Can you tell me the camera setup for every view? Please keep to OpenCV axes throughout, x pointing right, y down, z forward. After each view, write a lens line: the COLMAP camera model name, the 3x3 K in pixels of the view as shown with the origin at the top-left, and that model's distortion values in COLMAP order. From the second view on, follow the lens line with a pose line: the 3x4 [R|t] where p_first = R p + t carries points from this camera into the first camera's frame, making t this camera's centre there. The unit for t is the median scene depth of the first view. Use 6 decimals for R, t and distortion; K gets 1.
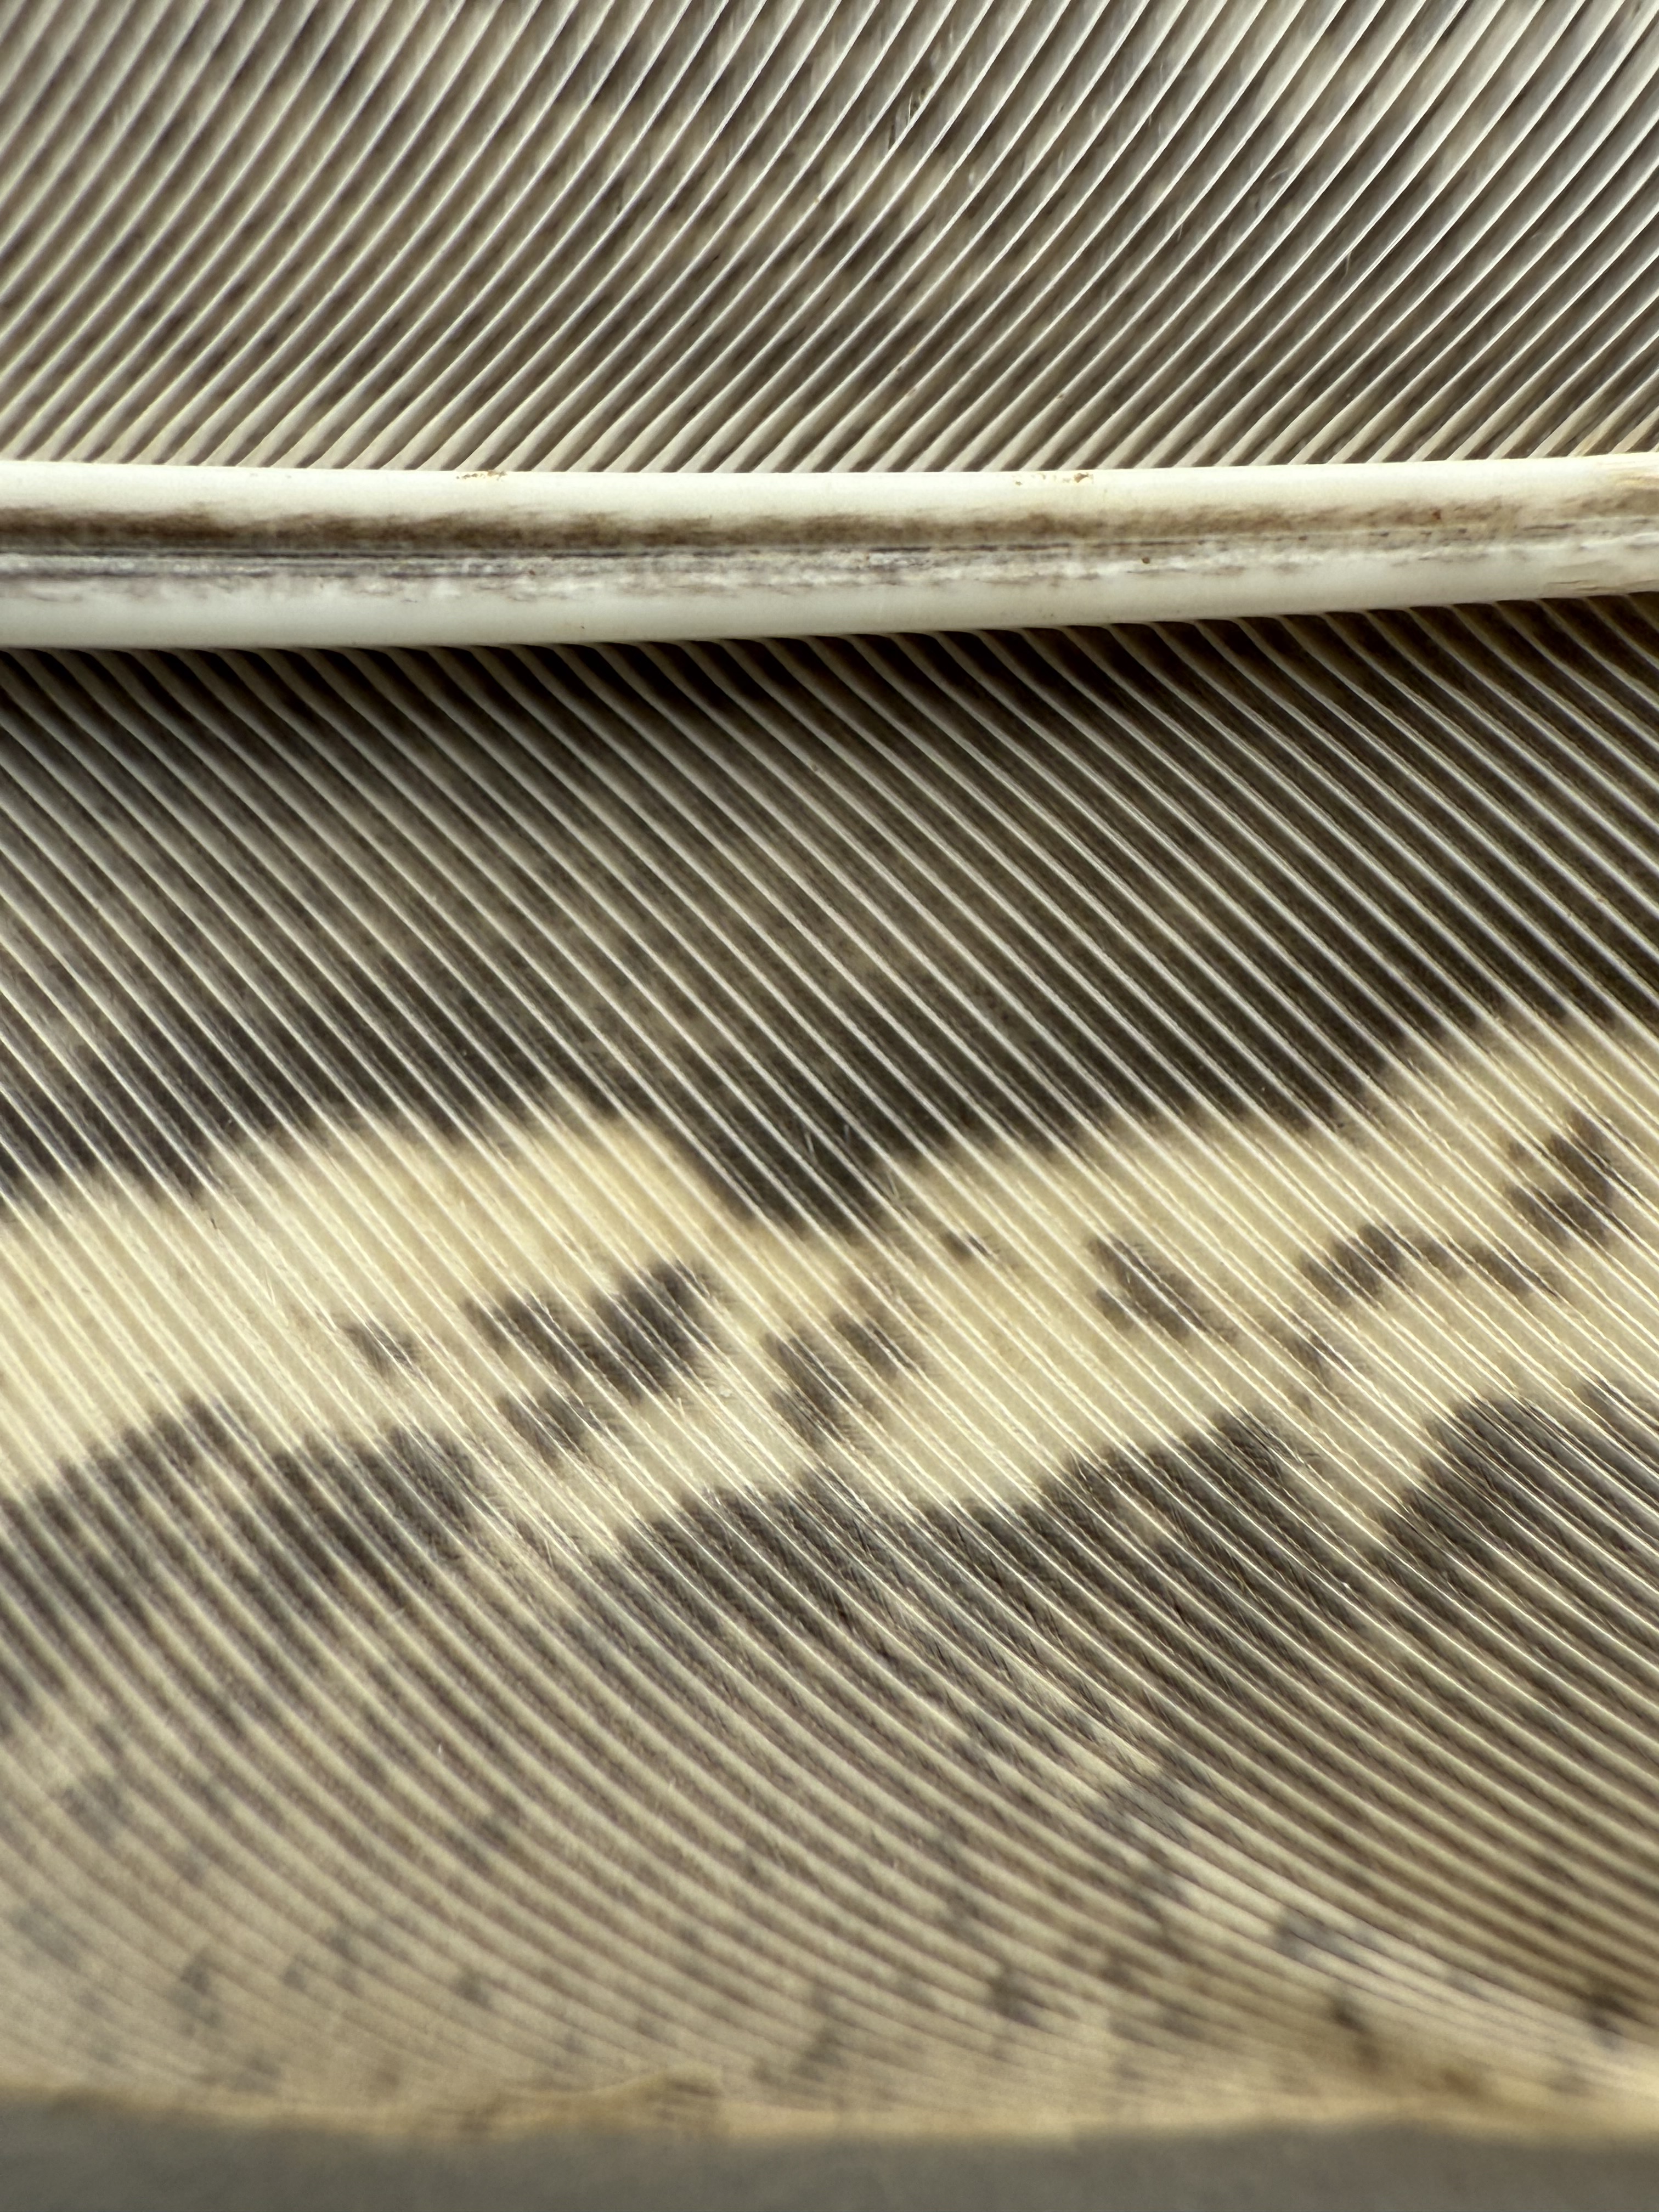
lens RADIAL K [[2068.5, 0, 829.5], [0, 2068.5, 1106.0], [0, 0, 1]] dist [-0.007534, -0.005253]
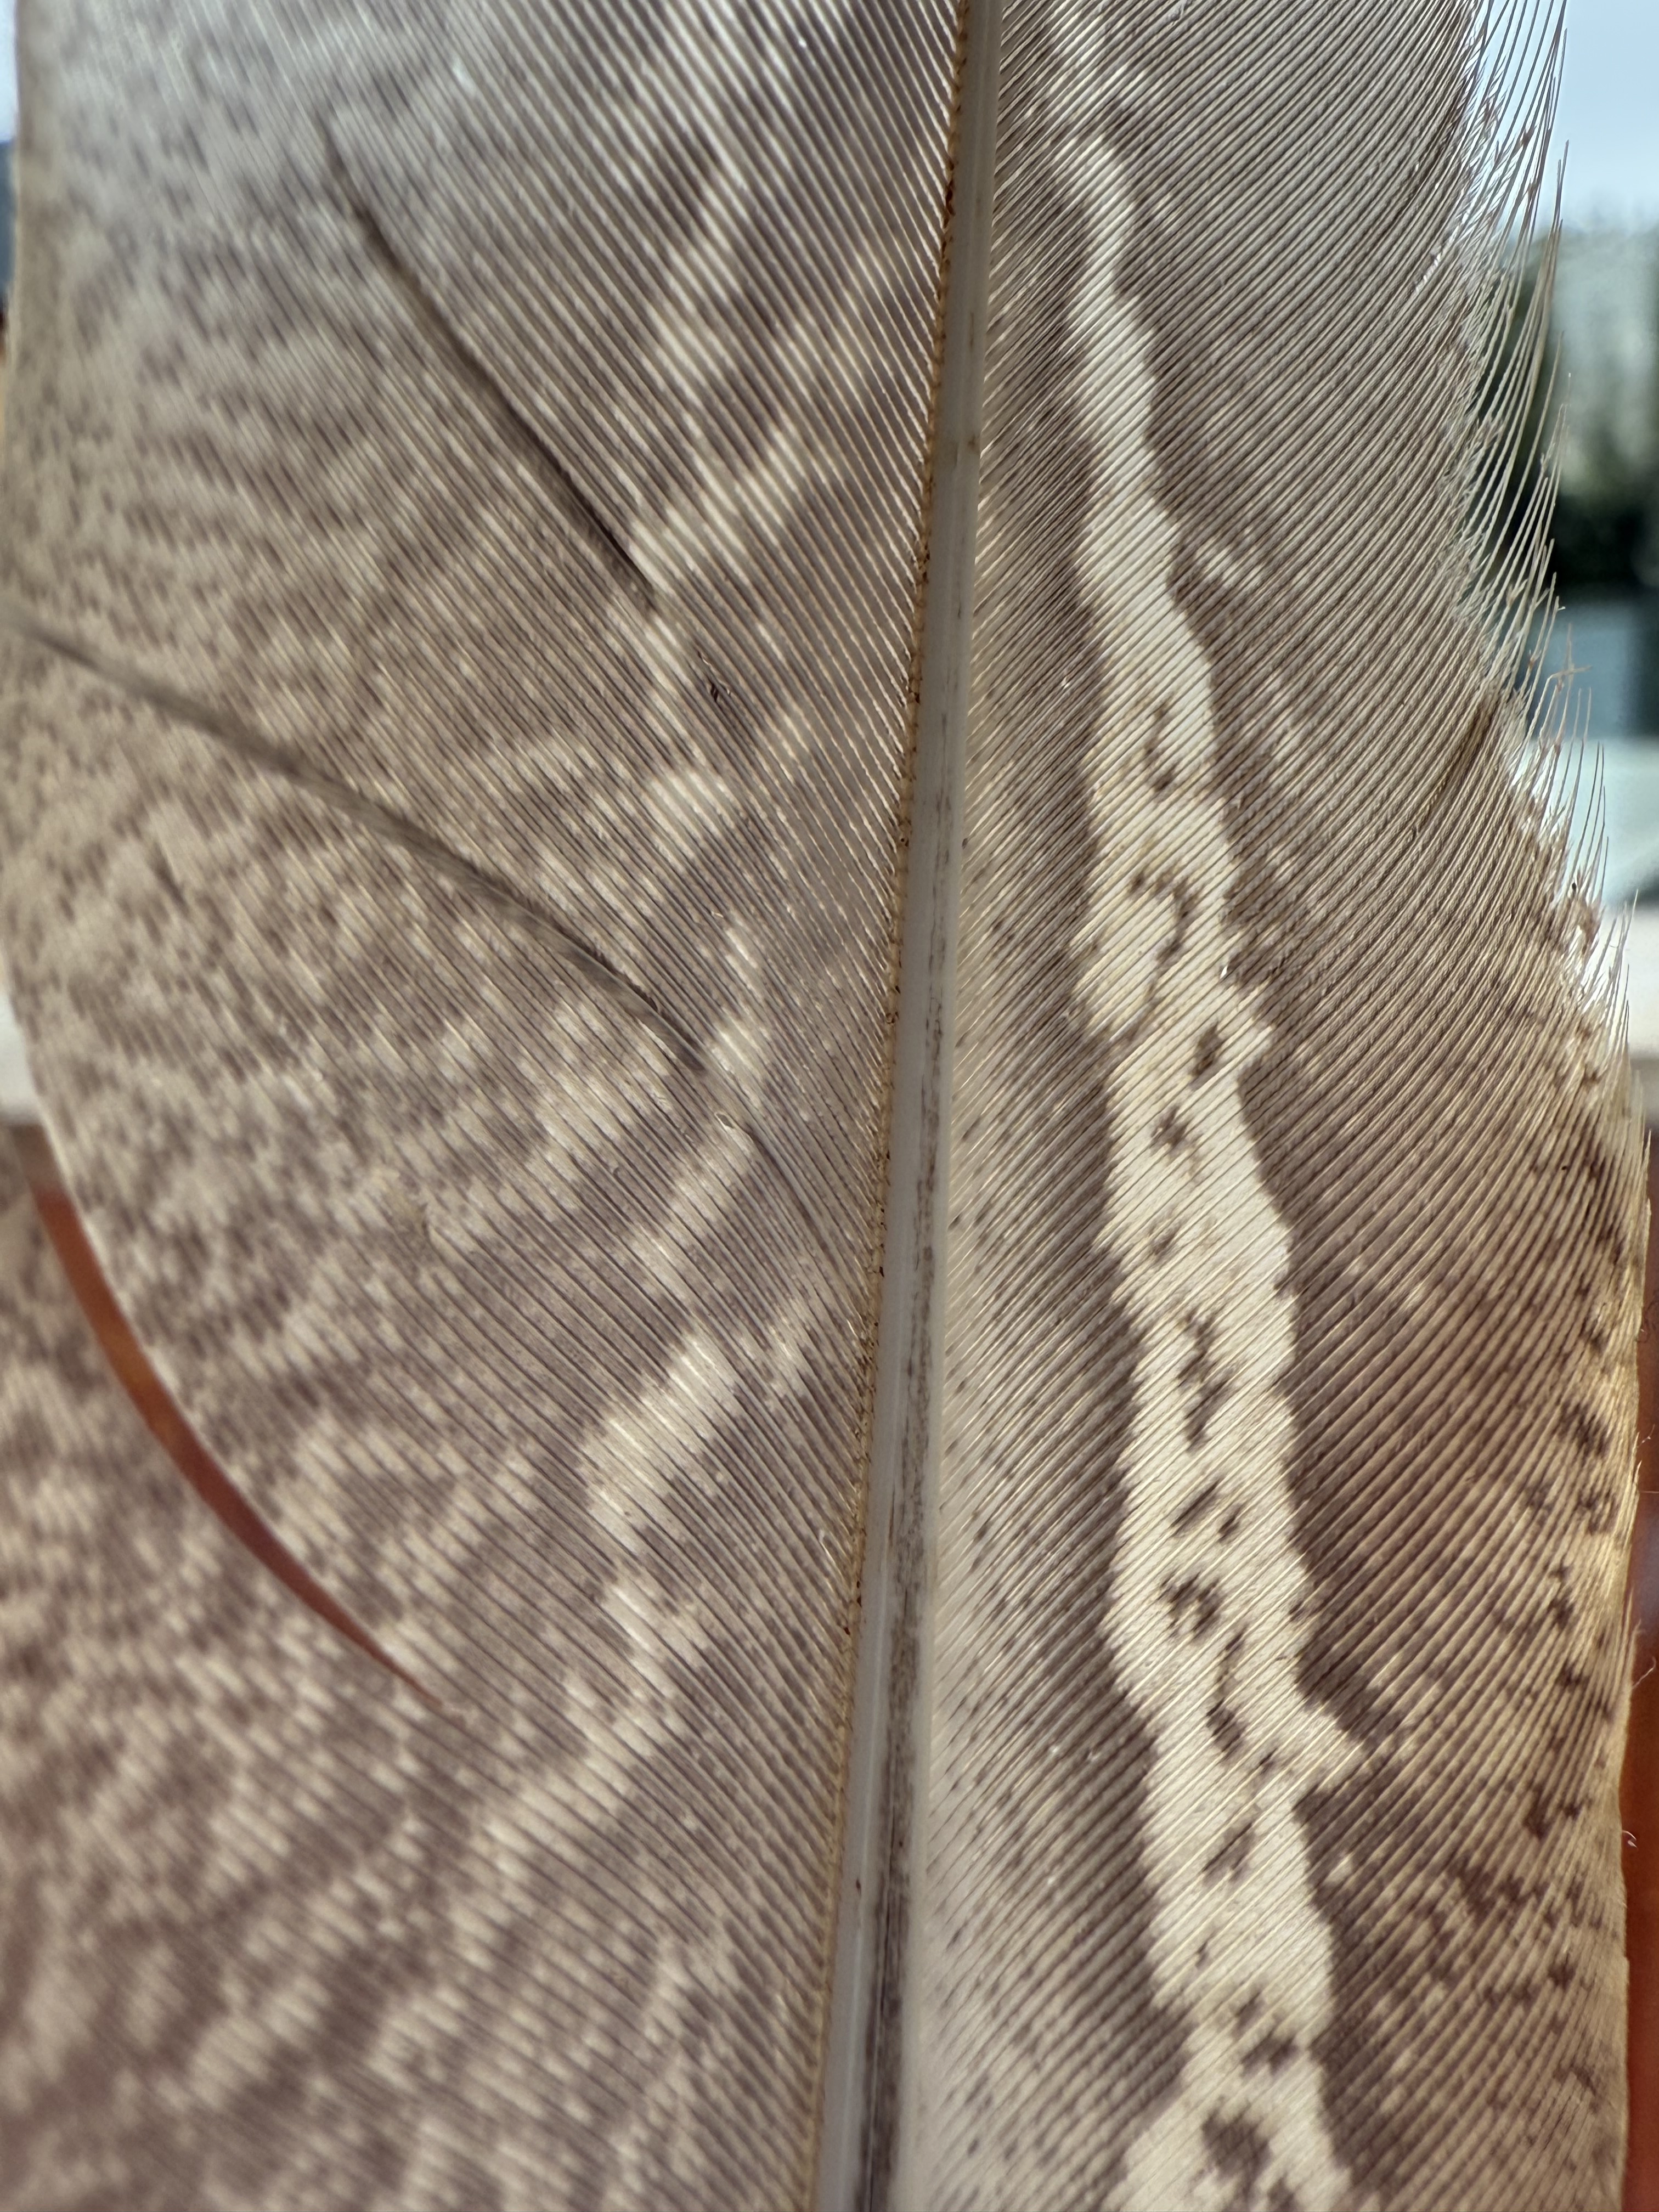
lens RADIAL K [[2068.5, 0, 829.5], [0, 2068.5, 1106.0], [0, 0, 1]] dist [-0.007534, -0.005253]
pose [[0.117866, -0.973701, 0.194970, 0.405150], [0.896866, 0.188668, 0.400043, -1.102444], [-0.426308, 0.127711, 0.895518, -0.584626]]
